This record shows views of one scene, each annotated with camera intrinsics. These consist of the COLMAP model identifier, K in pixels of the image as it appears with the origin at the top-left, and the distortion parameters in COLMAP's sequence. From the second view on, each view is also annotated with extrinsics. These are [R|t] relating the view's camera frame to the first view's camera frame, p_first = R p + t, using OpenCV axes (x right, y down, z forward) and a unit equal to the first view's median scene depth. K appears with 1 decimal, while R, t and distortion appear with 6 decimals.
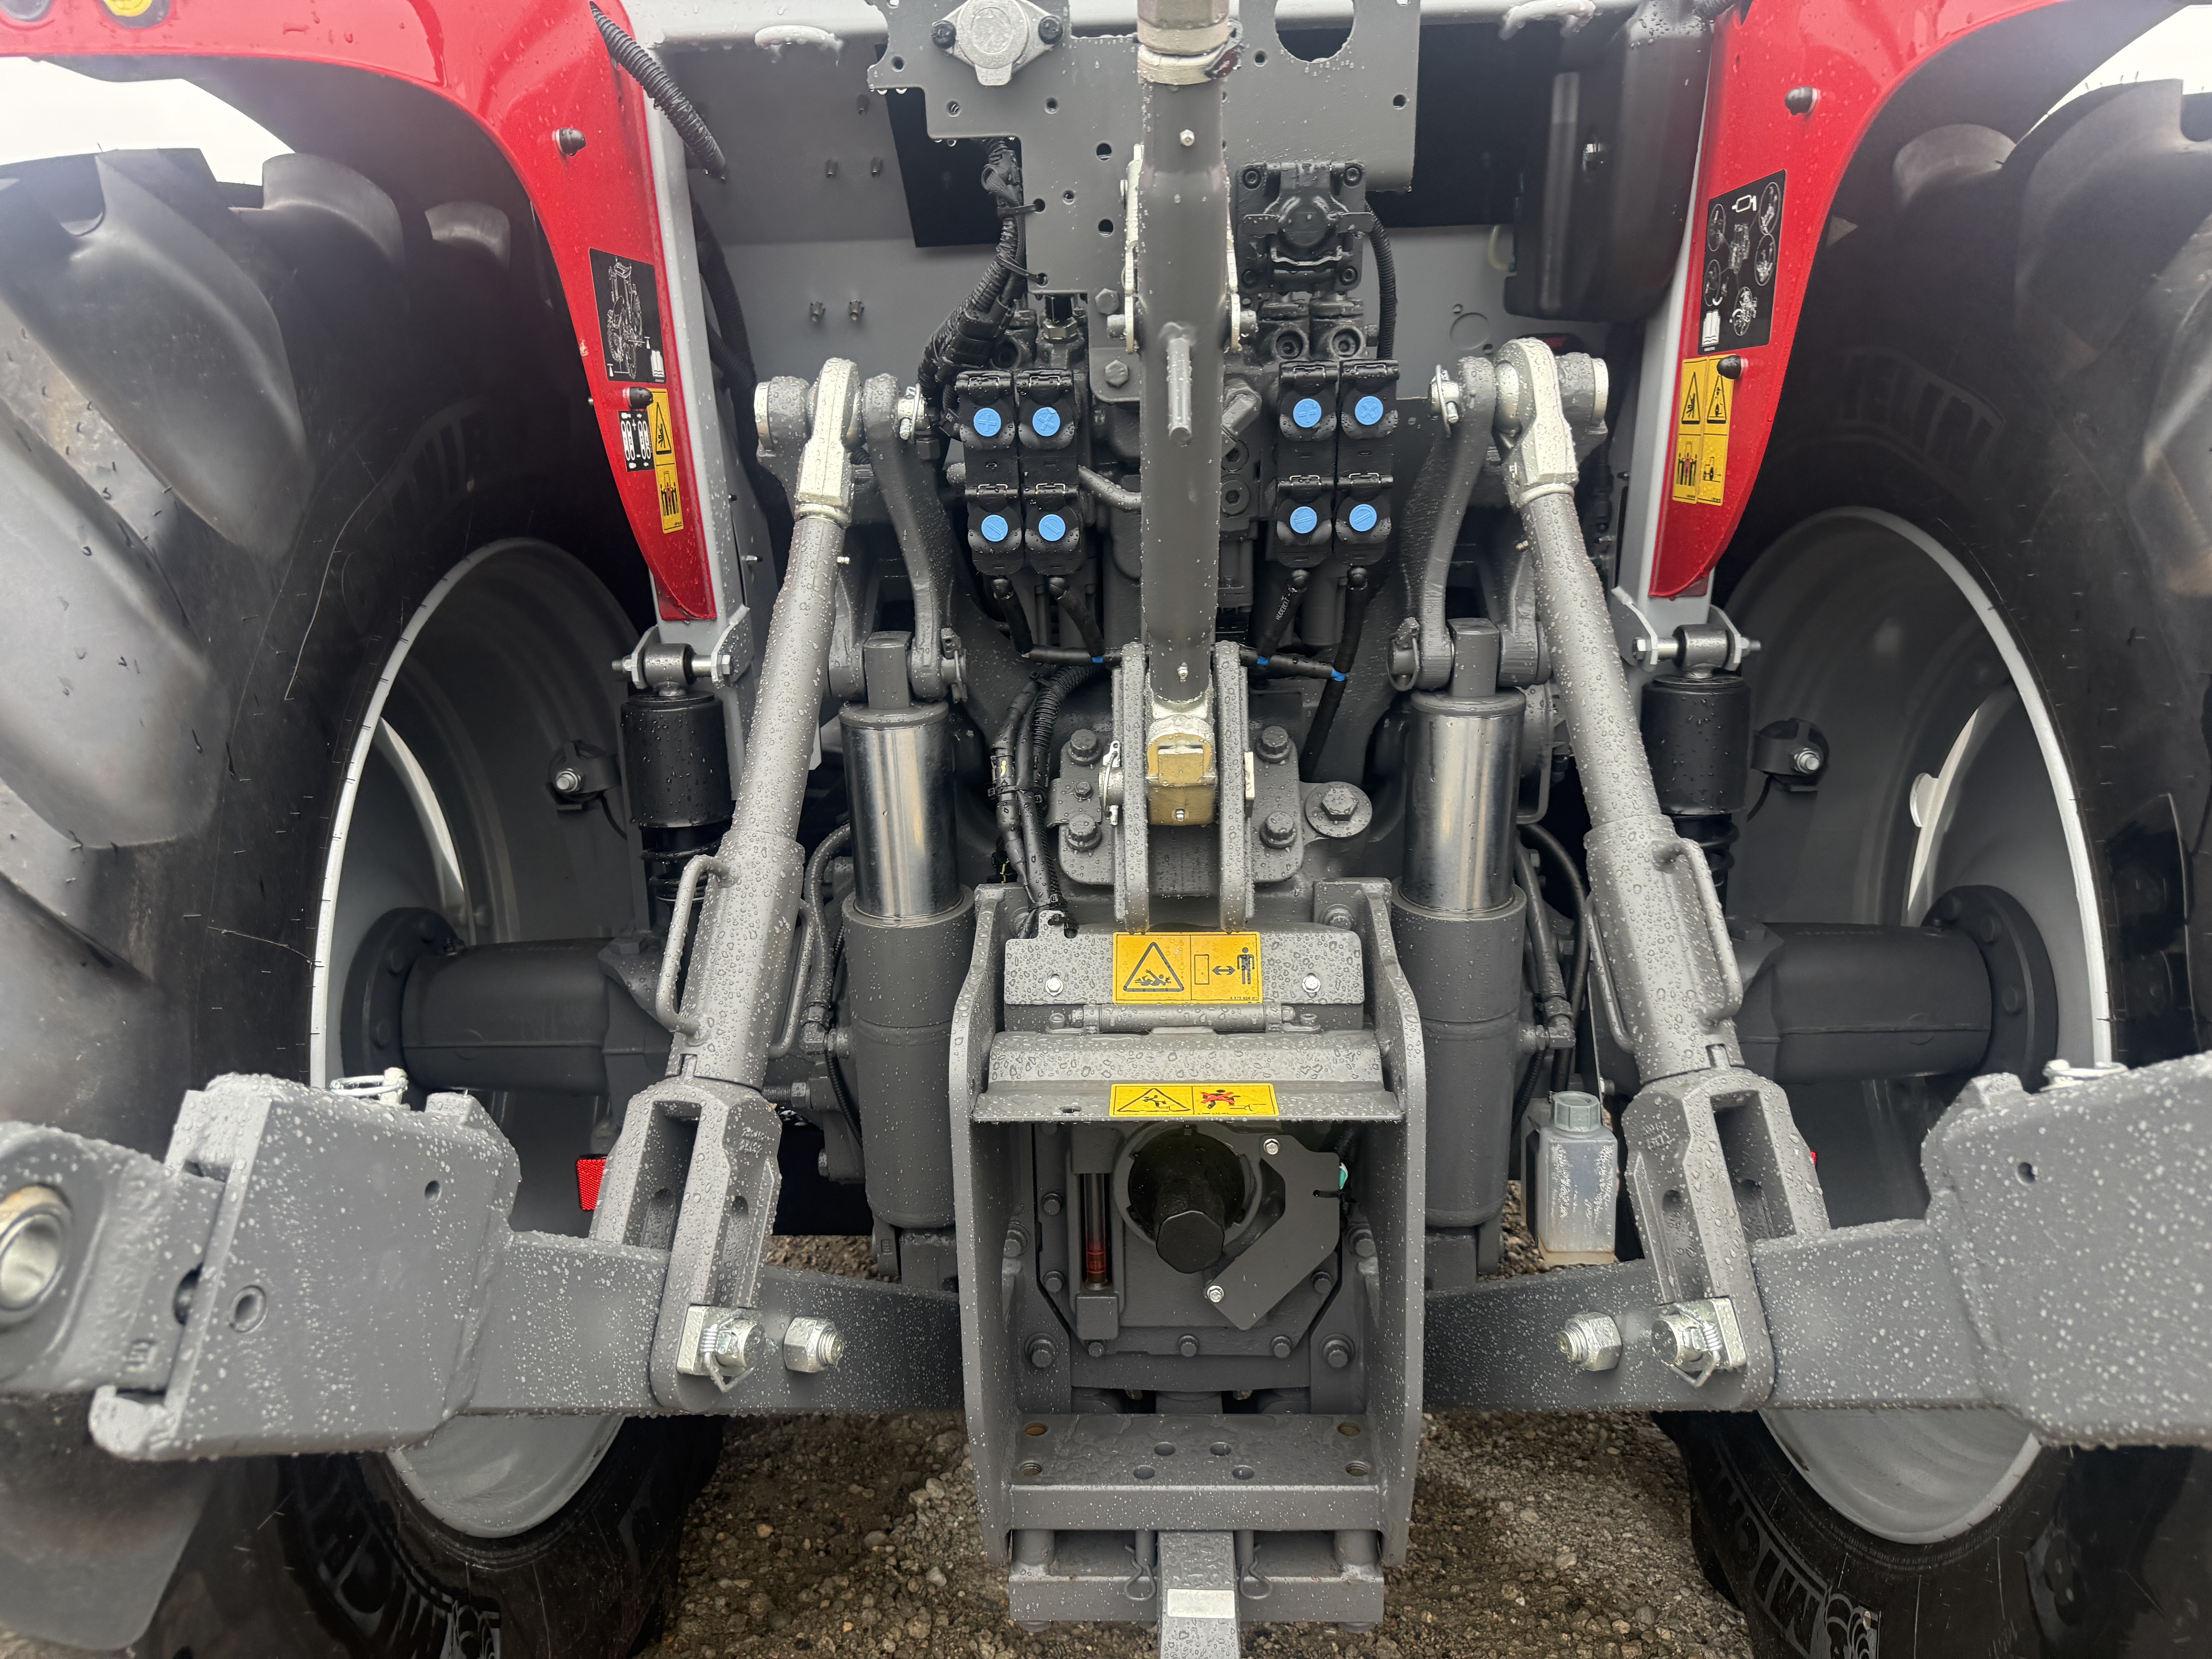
lens RADIAL K [[1580.4, 0, 1106.0], [0, 1580.4, 829.5], [0, 0, 1]] dist [0.183965, -0.413082]
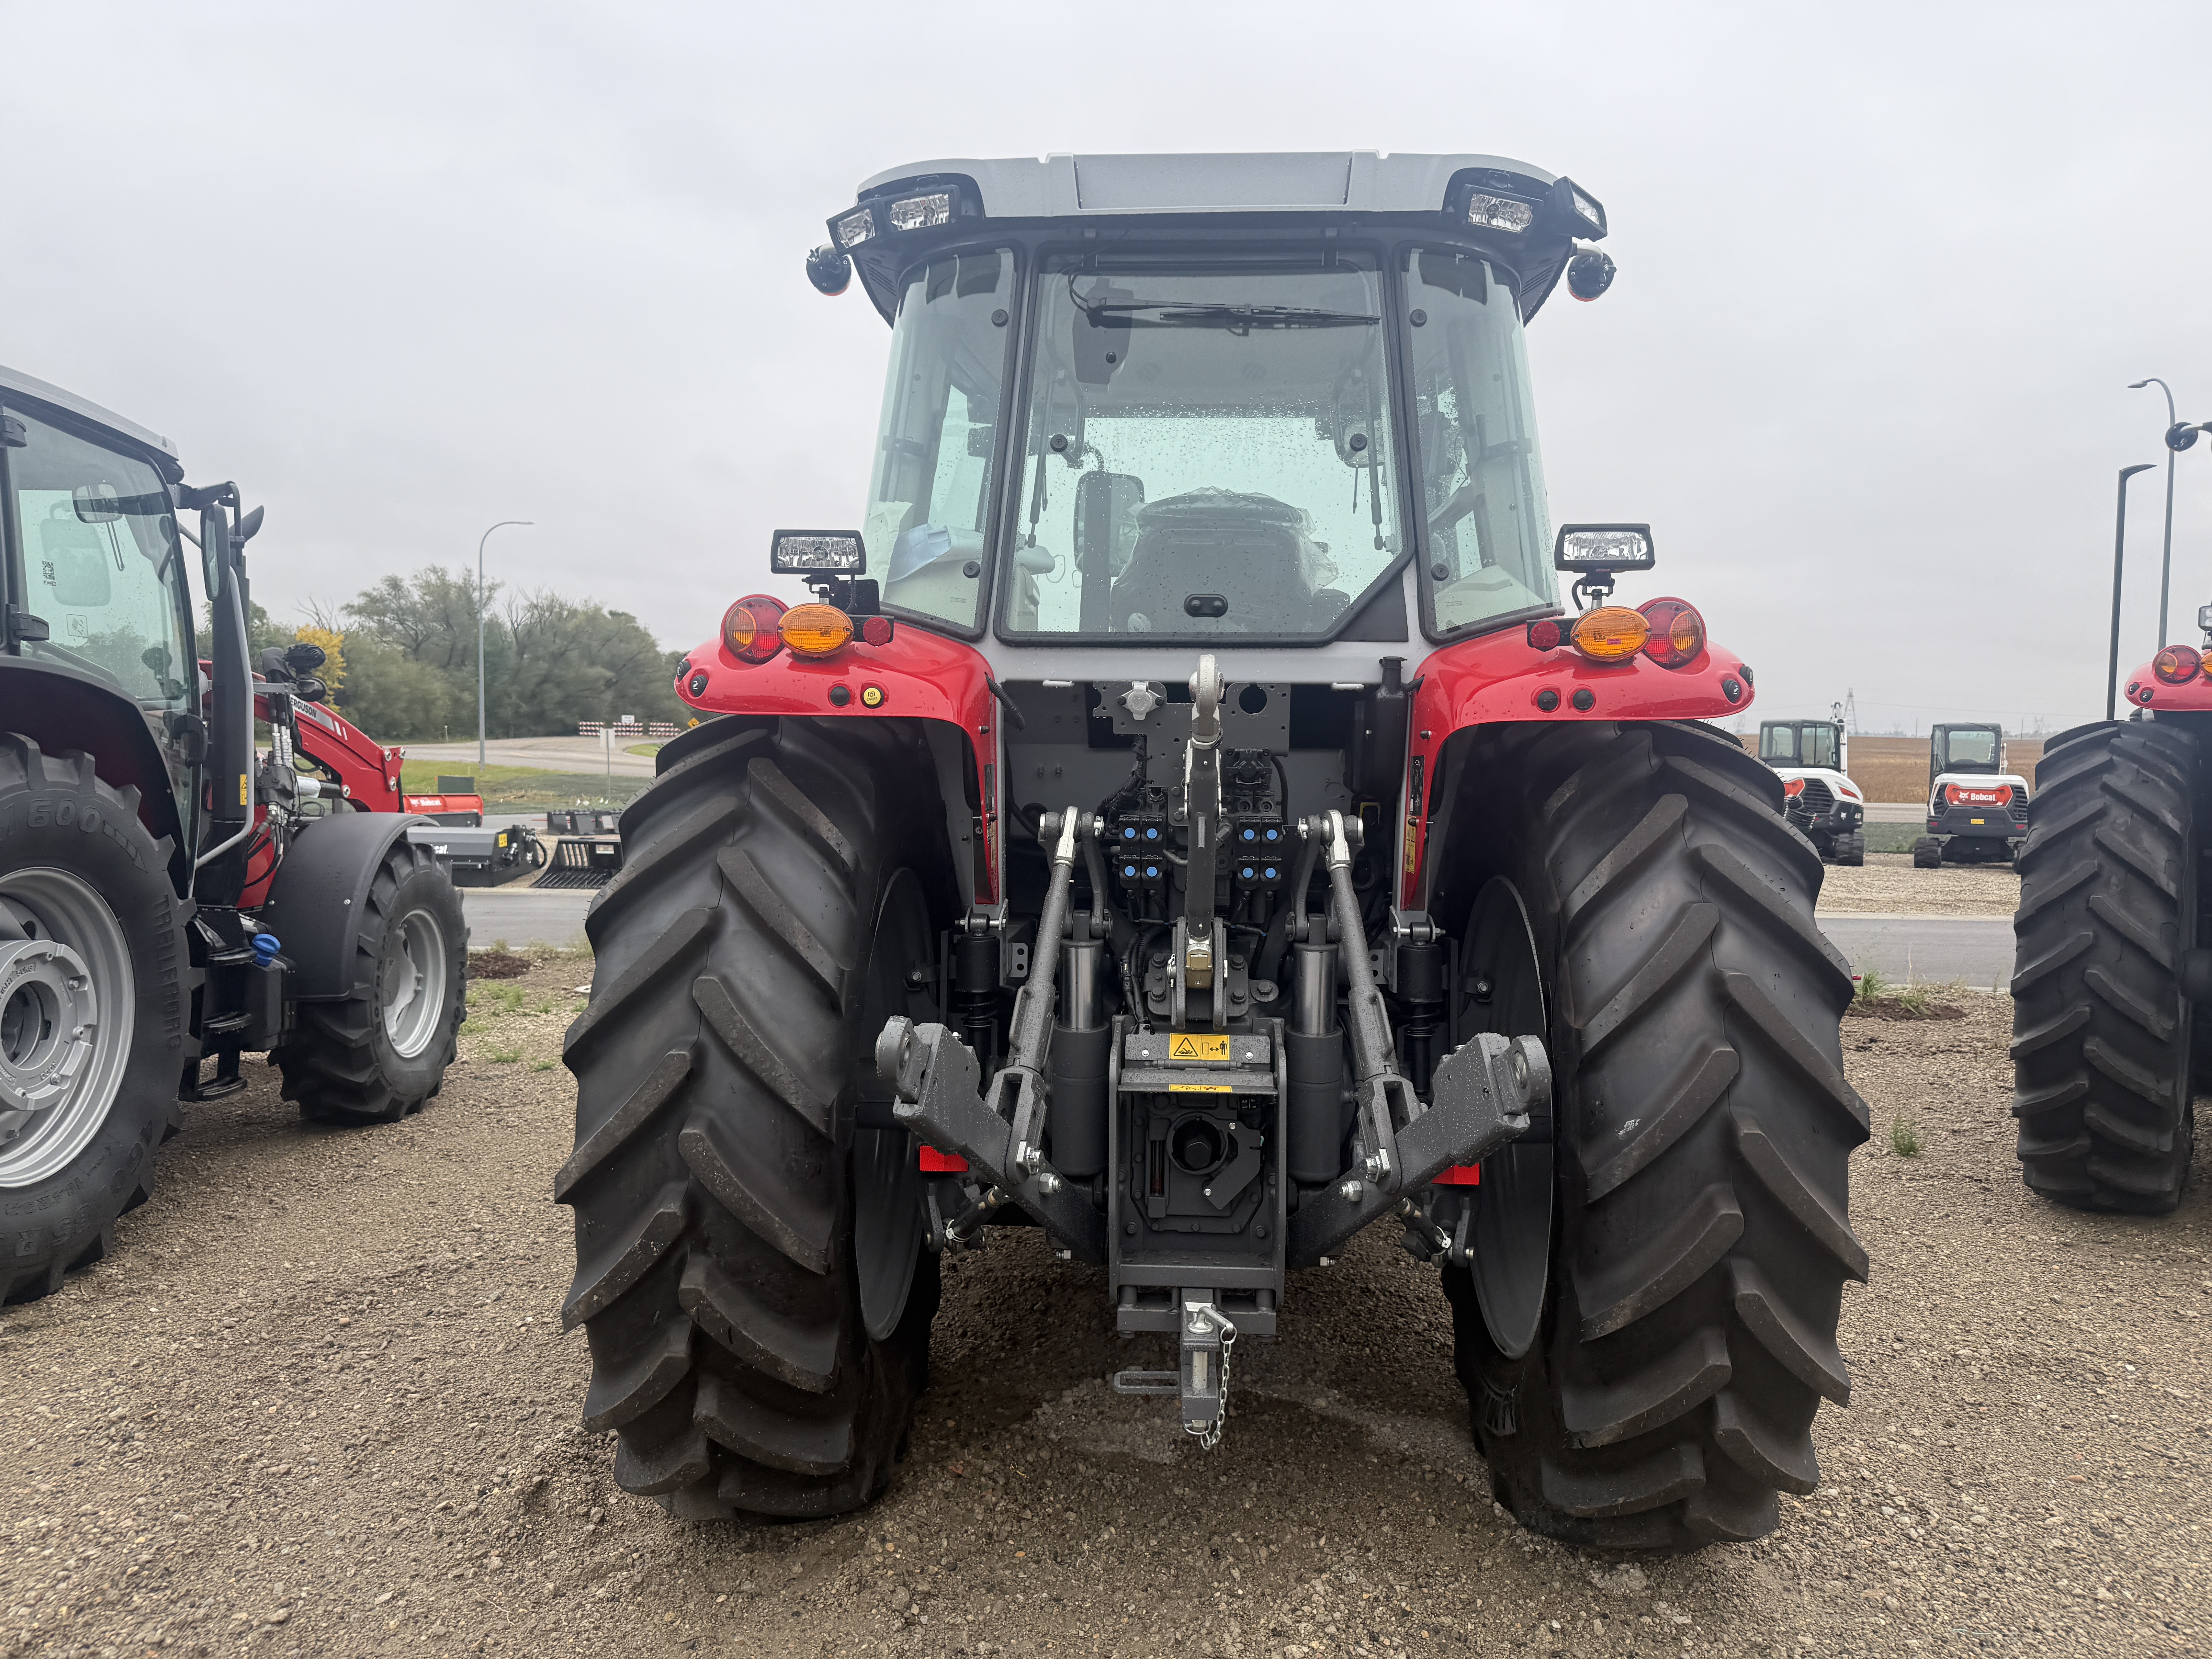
lens RADIAL K [[1580.4, 0, 1106.0], [0, 1580.4, 829.5], [0, 0, 1]] dist [0.183965, -0.413082]
pose [[0.999223, 0.035854, -0.016338, -0.066397], [-0.038369, 0.979728, -0.196622, 0.245175], [0.008957, 0.197096, 0.980343, -1.495249]]
